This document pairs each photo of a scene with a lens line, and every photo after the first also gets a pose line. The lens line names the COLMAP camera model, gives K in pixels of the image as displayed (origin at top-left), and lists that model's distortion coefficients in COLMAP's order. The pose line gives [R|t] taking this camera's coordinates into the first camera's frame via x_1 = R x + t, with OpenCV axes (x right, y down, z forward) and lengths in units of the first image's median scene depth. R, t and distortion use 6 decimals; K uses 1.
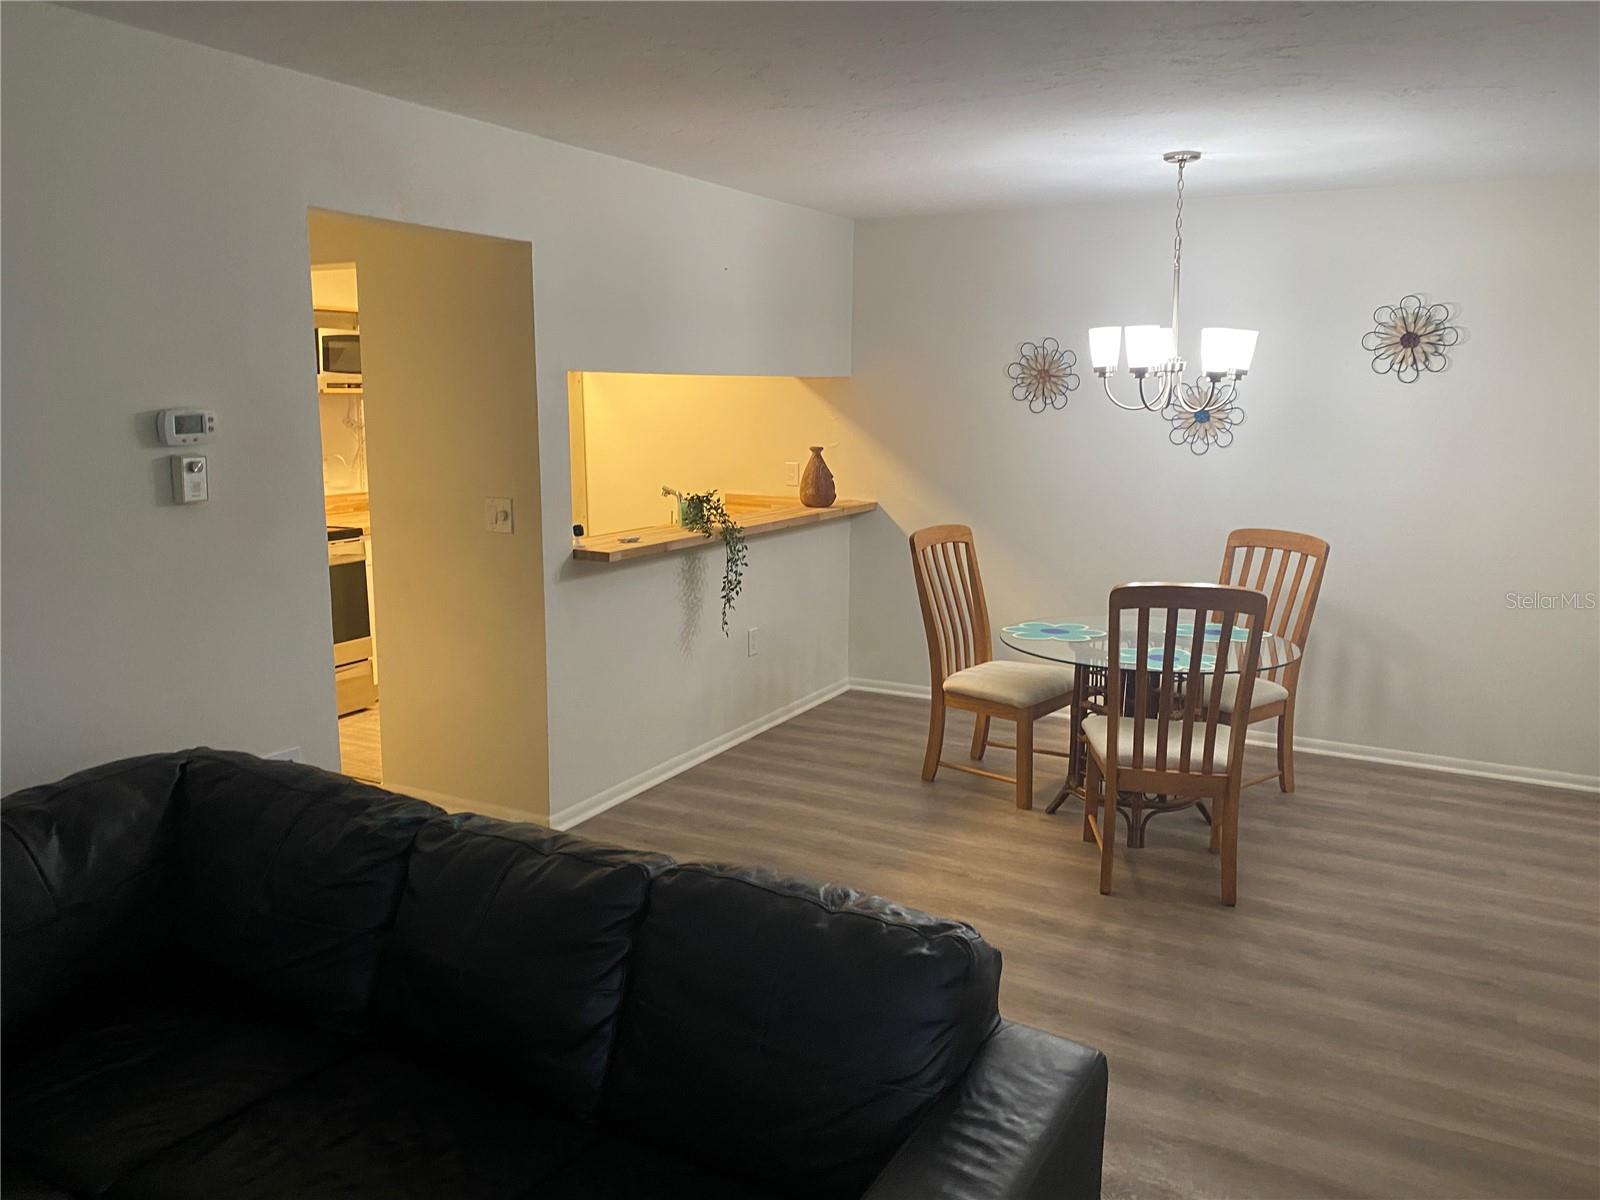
lens RADIAL K [[1196.9, 0, 790.7], [0, 1196.9, 633.8], [0, 0, 1]] dist [0.111333, -0.183036]
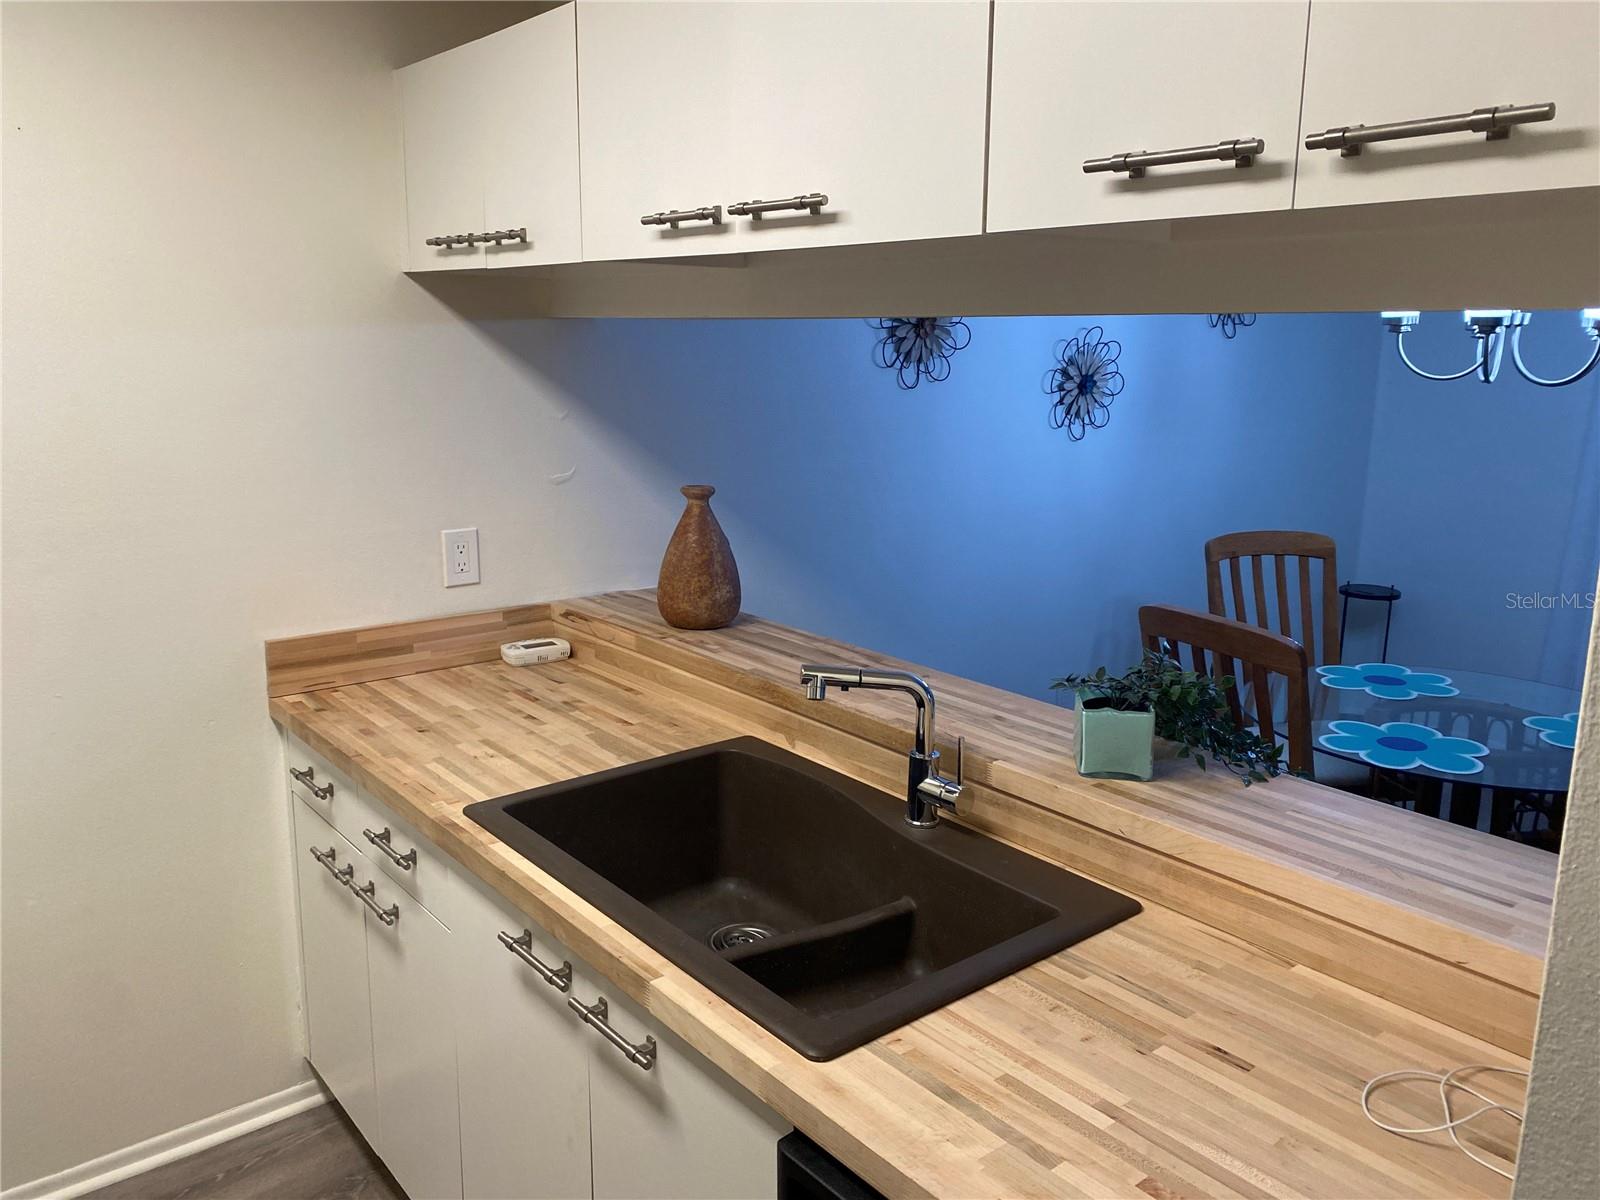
lens RADIAL K [[1196.9, 0, 790.7], [0, 1196.9, 633.8], [0, 0, 1]] dist [0.111333, -0.183036]
pose [[0.420503, -0.213940, 0.881707, -0.394943], [0.188049, 0.971250, 0.145983, -0.184623], [-0.887589, 0.104418, 0.448645, 0.907176]]
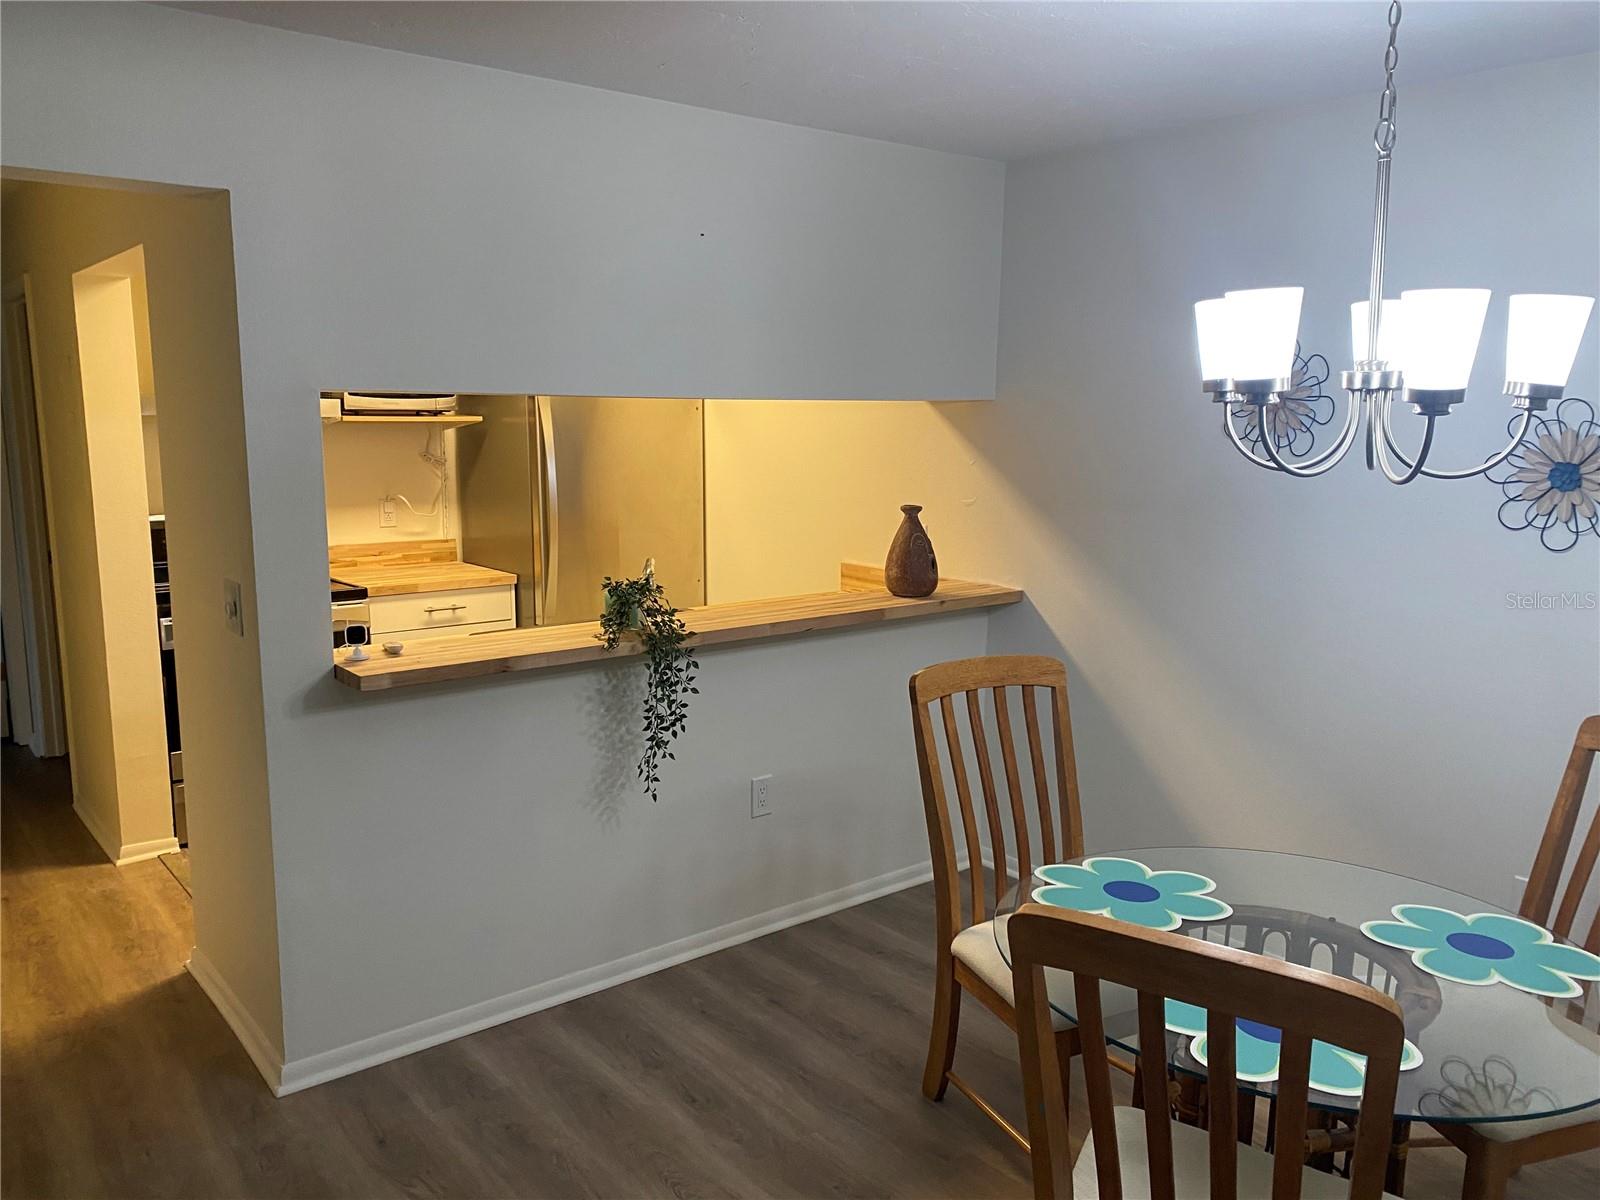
lens RADIAL K [[1196.9, 0, 790.7], [0, 1196.9, 633.8], [0, 0, 1]] dist [0.111333, -0.183036]
pose [[0.919617, 0.074662, -0.385655, 0.254042], [-0.082042, 0.996625, -0.002690, -0.090212], [0.384153, 0.034113, 0.922639, 0.422897]]
